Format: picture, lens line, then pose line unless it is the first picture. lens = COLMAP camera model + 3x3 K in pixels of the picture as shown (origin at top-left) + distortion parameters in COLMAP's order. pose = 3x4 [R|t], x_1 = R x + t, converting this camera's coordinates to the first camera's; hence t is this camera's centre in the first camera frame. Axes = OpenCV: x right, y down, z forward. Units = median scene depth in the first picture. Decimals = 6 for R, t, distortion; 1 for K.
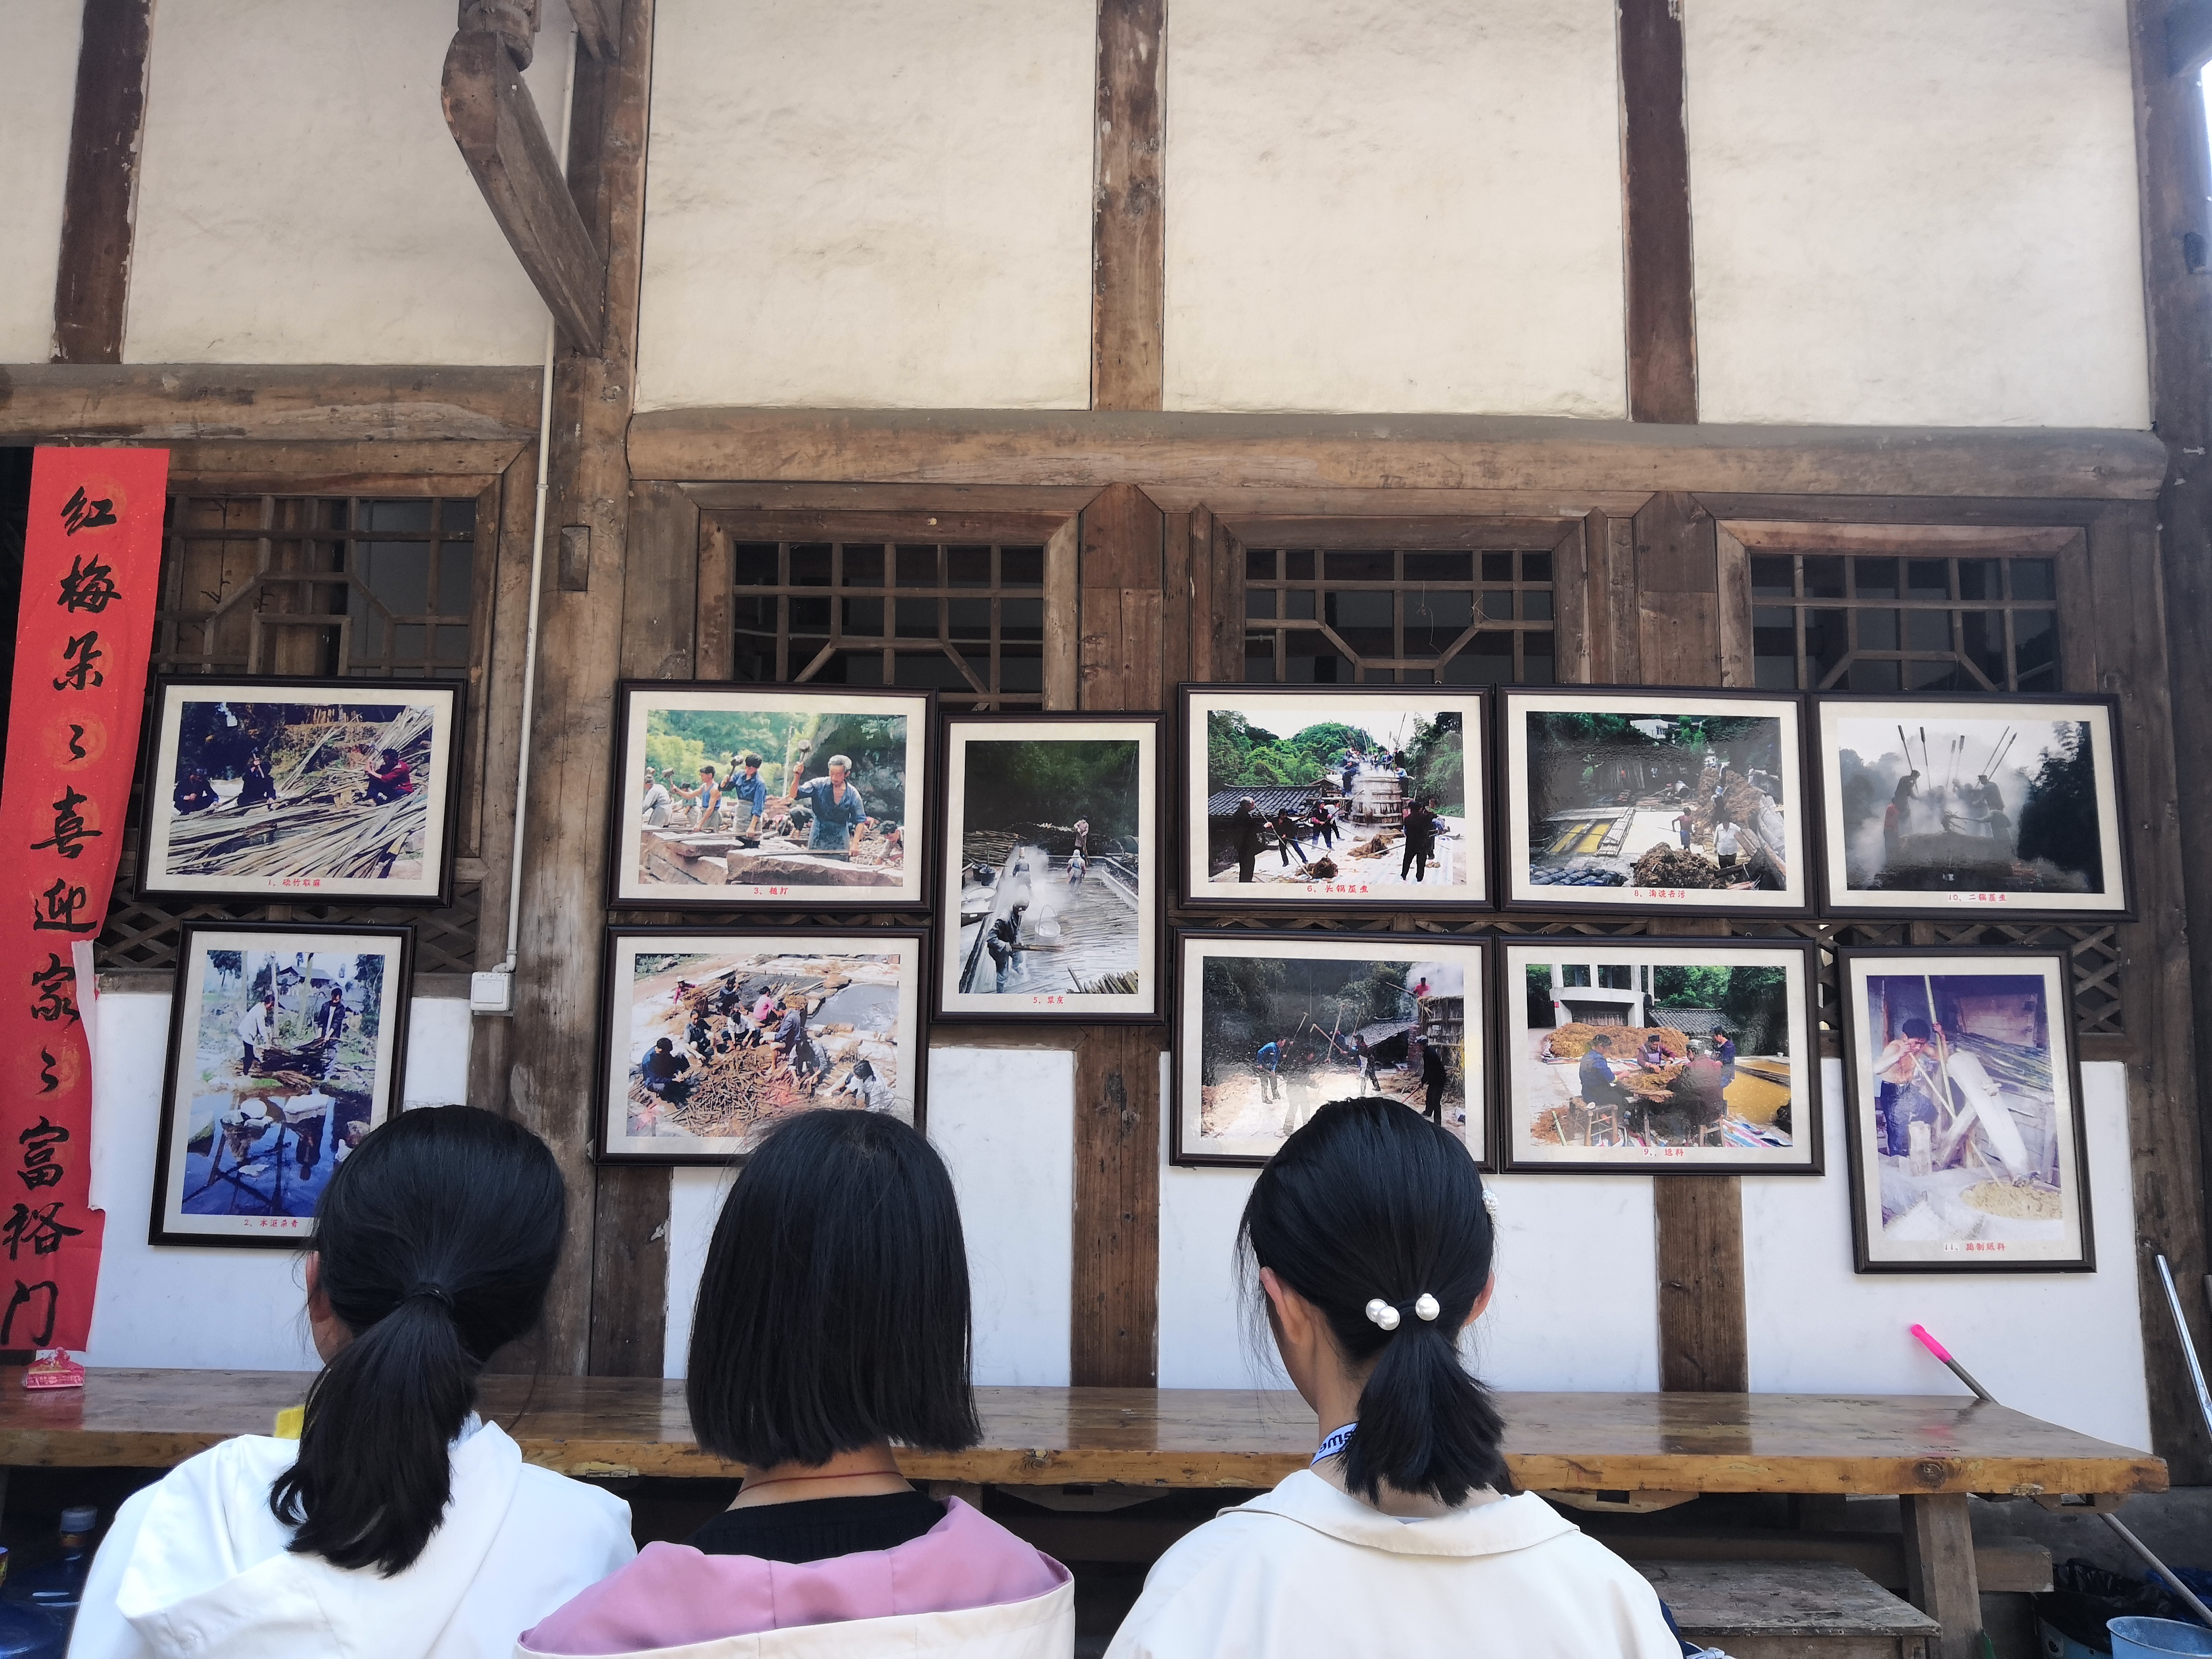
lens RADIAL K [[1753.7, 0, 1106.0], [0, 1753.7, 829.5], [0, 0, 1]] dist [0.047387, -0.072491]
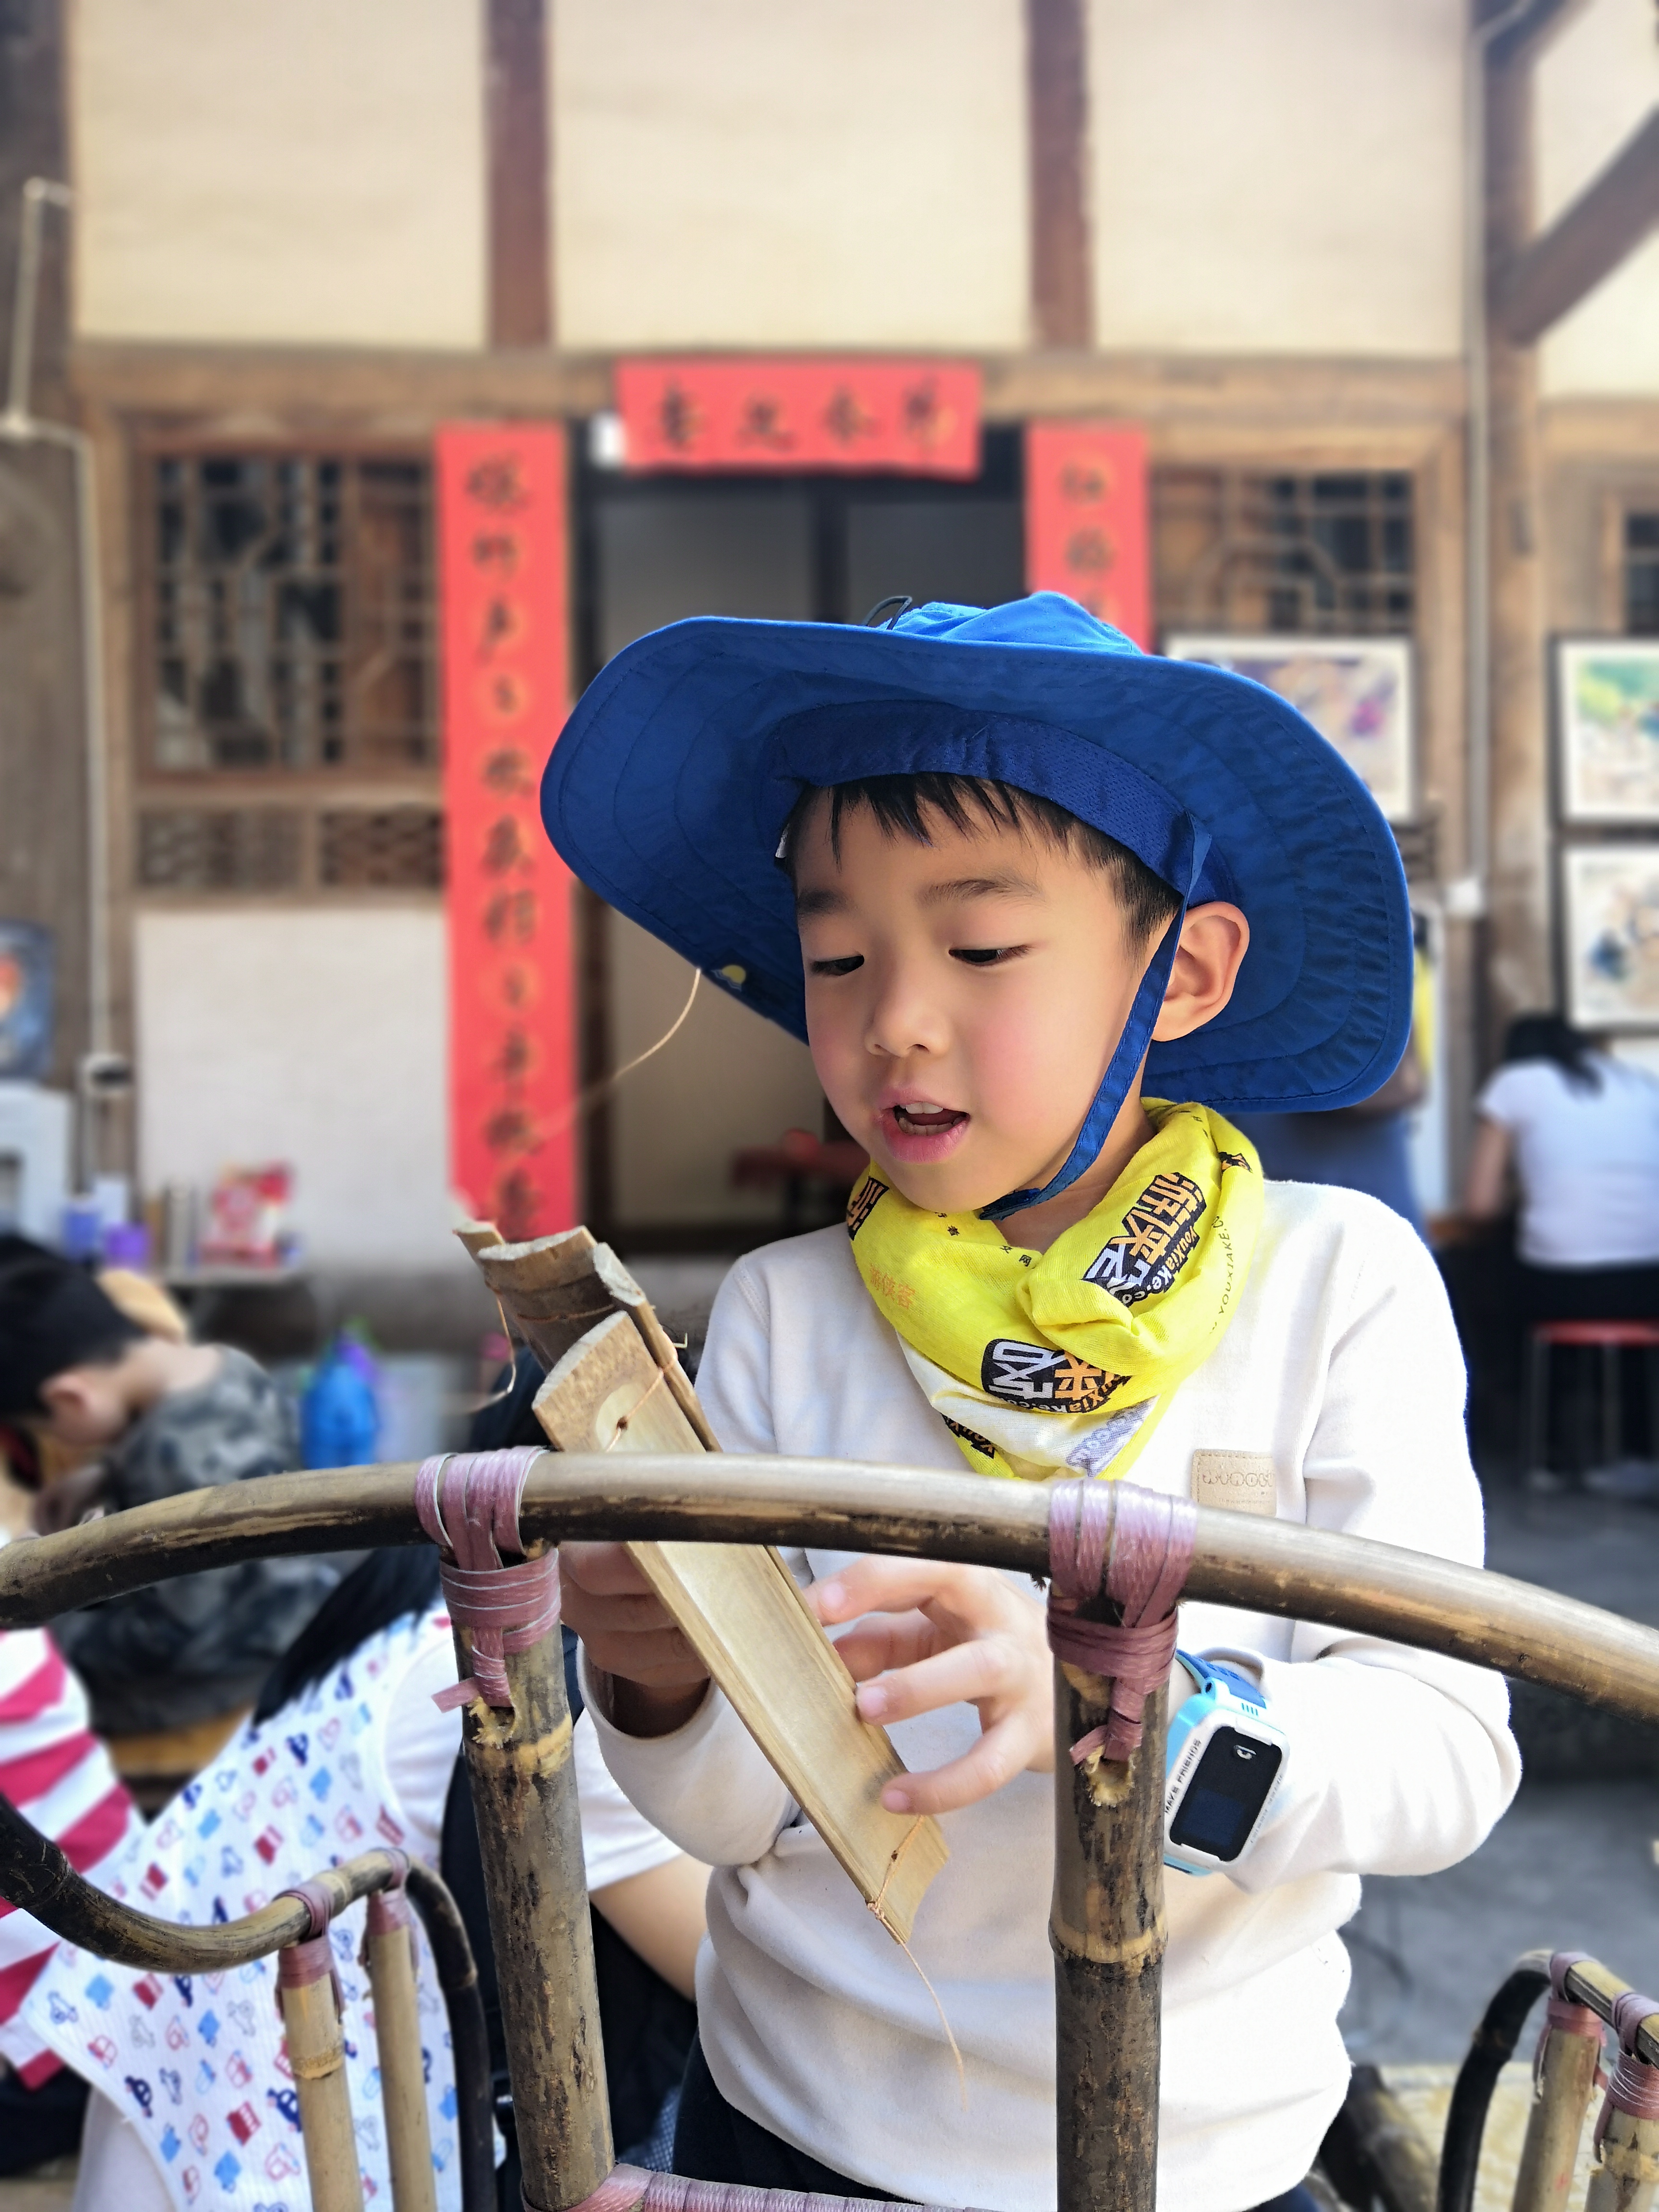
lens RADIAL K [[1753.7, 0, 829.5], [0, 1753.7, 1106.0], [0, 0, 1]] dist [0.047387, -0.072491]
pose [[0.996319, -0.025589, 0.081817, -0.878393], [0.010594, 0.983847, 0.178700, 0.011721], [-0.085068, -0.177175, 0.980496, -0.197851]]
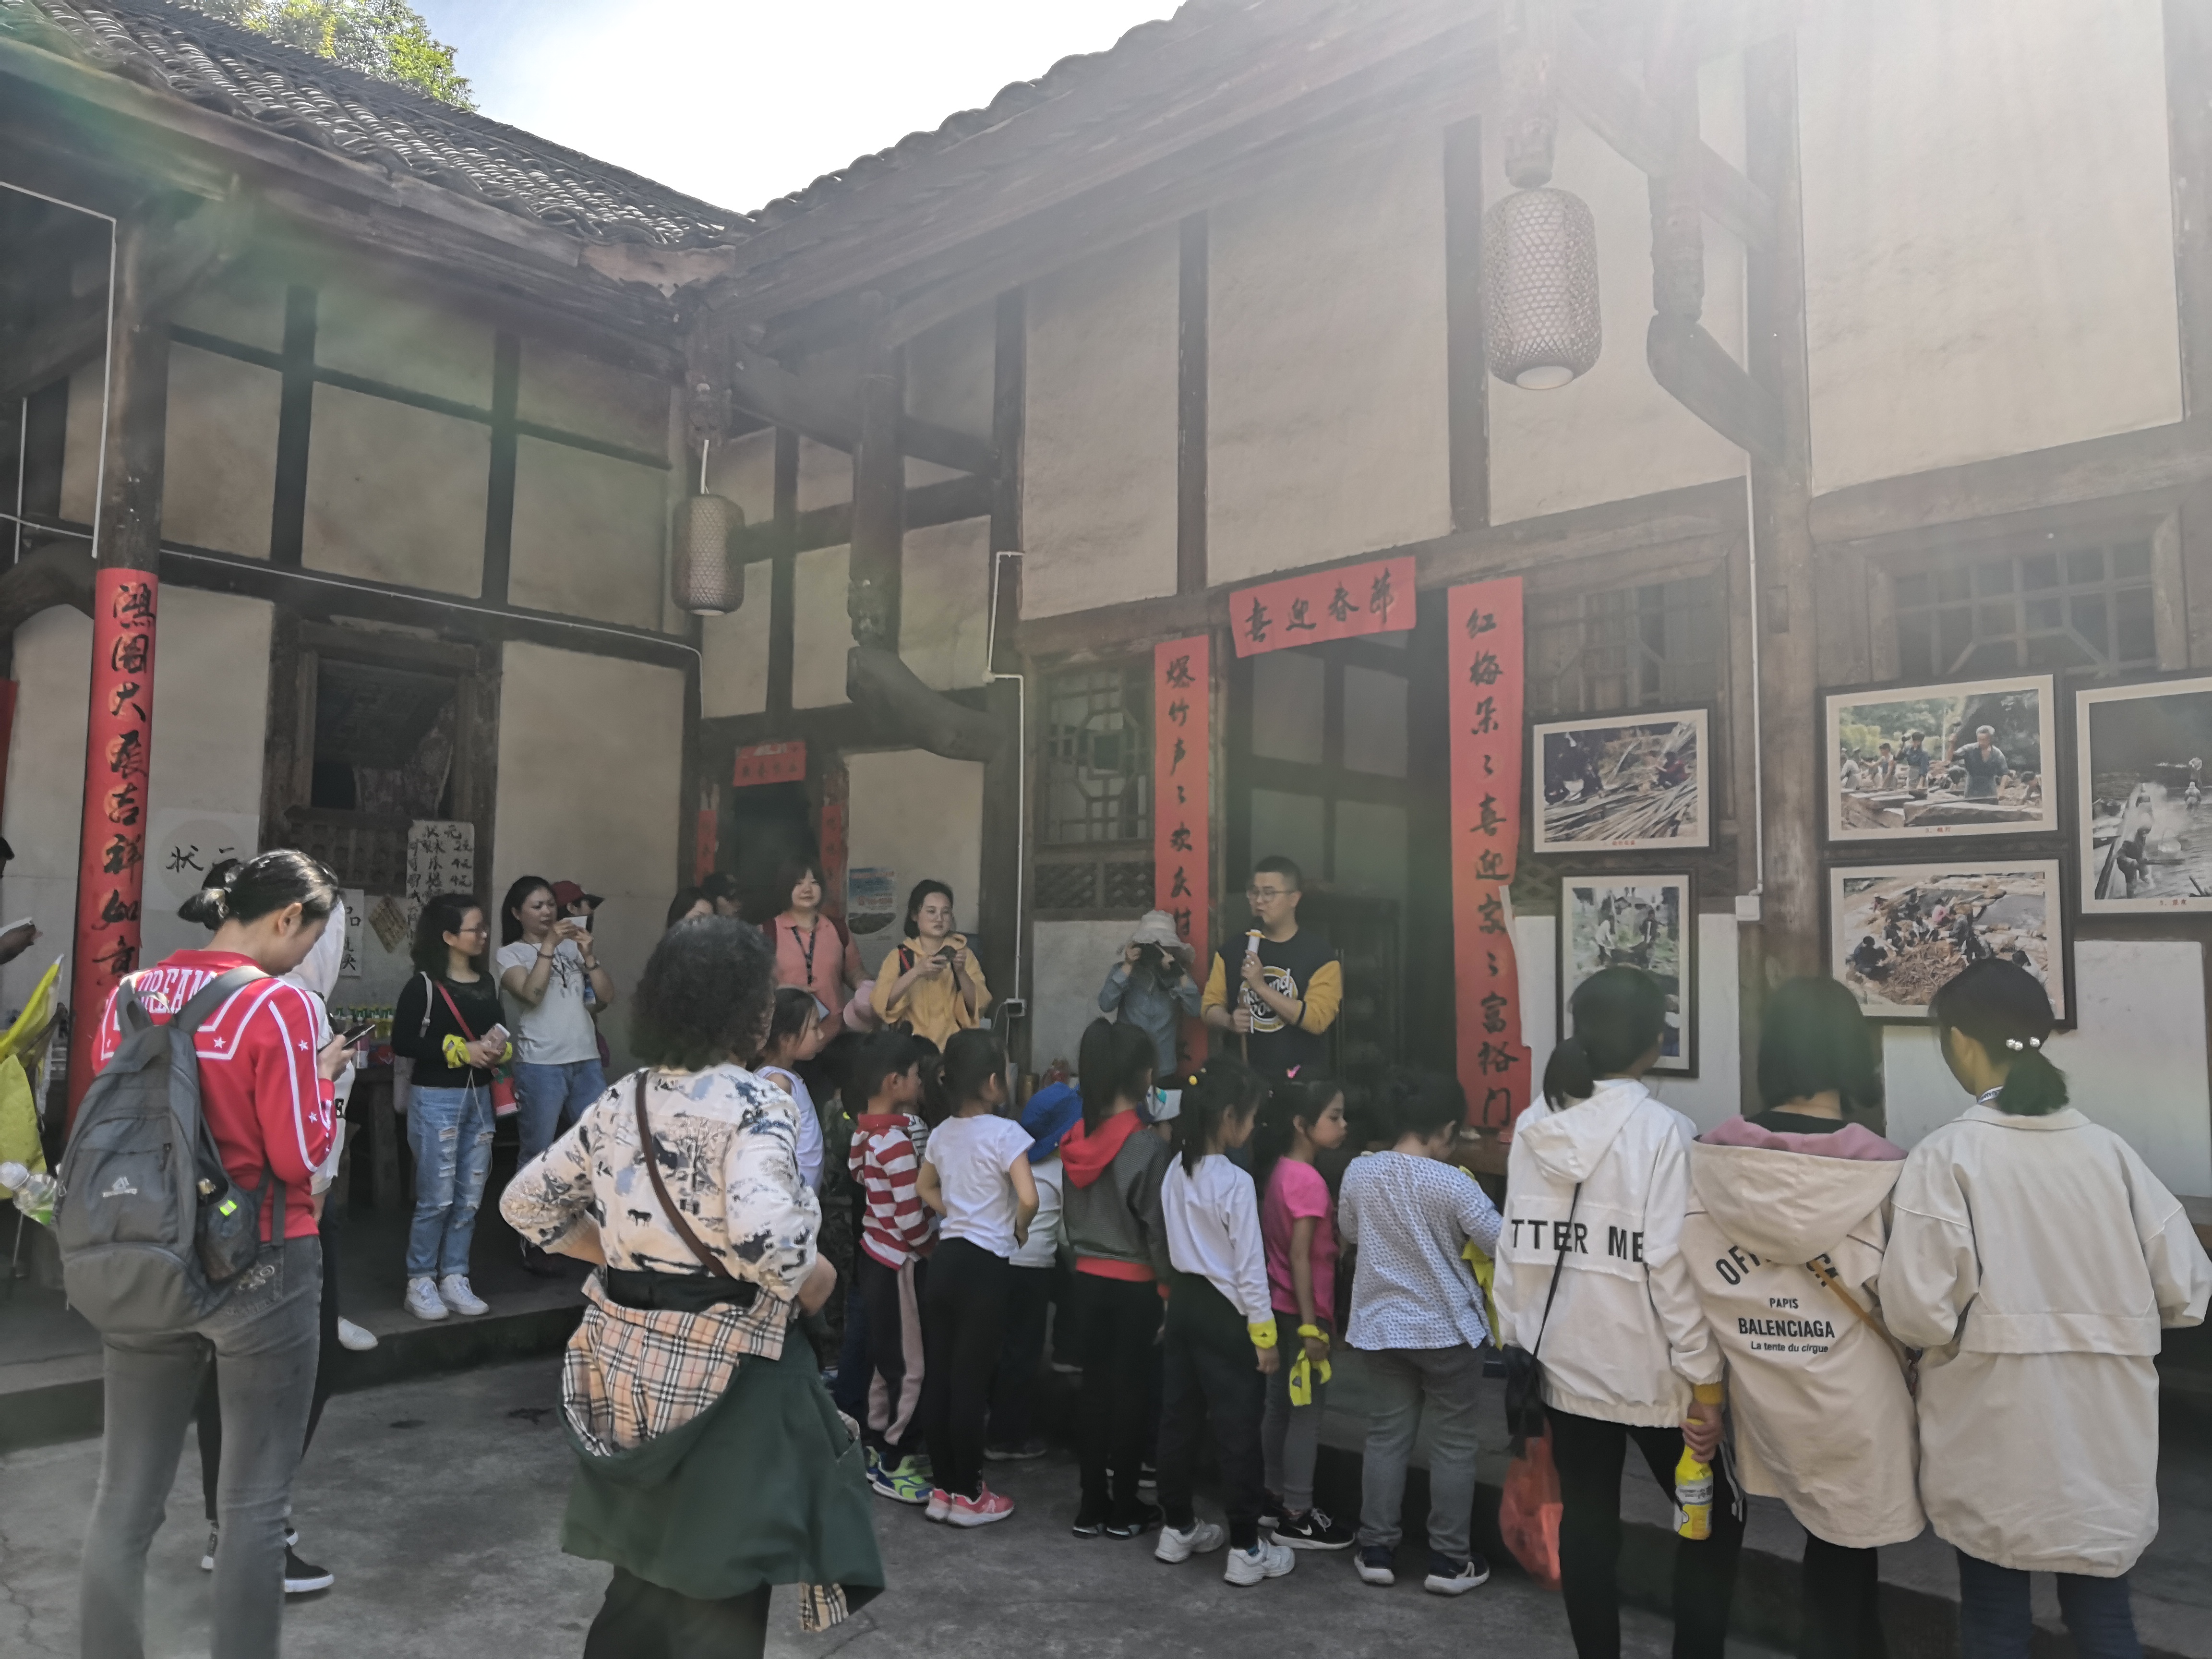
lens RADIAL K [[1753.7, 0, 1106.0], [0, 1753.7, 829.5], [0, 0, 1]] dist [0.047387, -0.072491]
pose [[0.733477, -0.065582, -0.676544, 0.264045], [0.099143, 0.995012, 0.011033, -0.044536], [0.672445, -0.075167, 0.736320, -0.455659]]
